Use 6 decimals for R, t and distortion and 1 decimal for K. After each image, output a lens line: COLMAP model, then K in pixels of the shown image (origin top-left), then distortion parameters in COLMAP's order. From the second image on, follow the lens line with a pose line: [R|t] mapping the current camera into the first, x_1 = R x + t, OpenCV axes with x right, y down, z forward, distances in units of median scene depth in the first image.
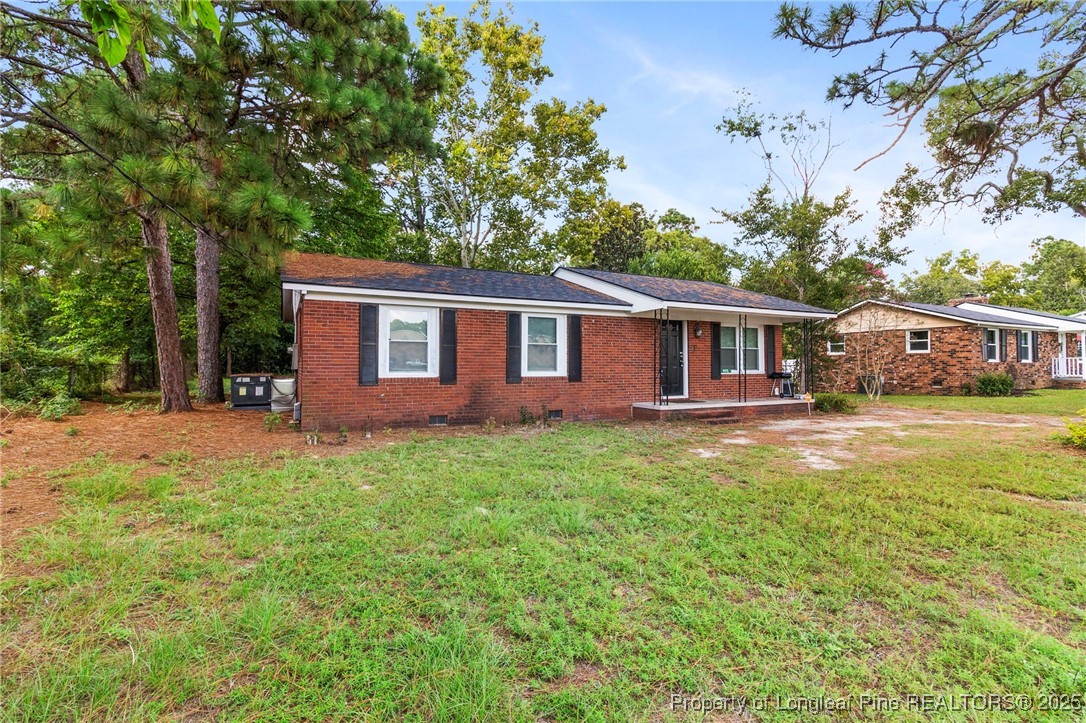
lens RADIAL K [[507.2, 0, 545.4], [0, 507.2, 356.1], [0, 0, 1]] dist [0.000084, -0.000221]
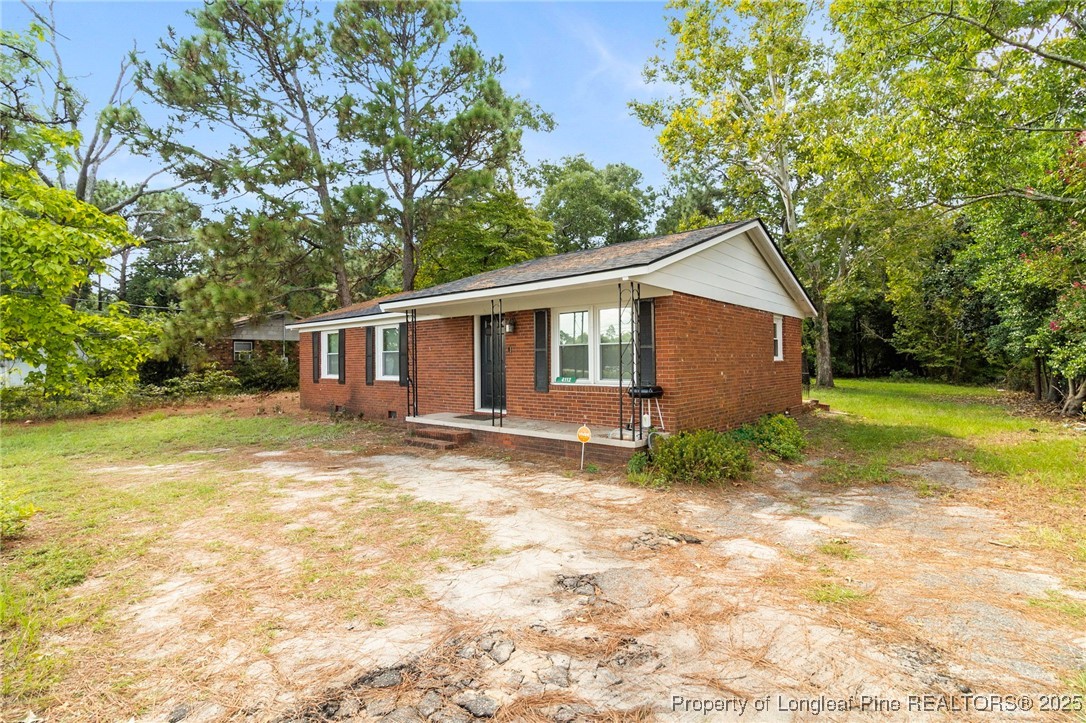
lens RADIAL K [[507.2, 0, 545.4], [0, 507.2, 356.1], [0, 0, 1]] dist [0.000084, -0.000221]
pose [[0.362644, -0.019758, -0.931718, 1.006240], [0.021304, 0.999690, -0.012907, 0.006707], [0.931684, -0.015169, 0.362952, 0.783781]]
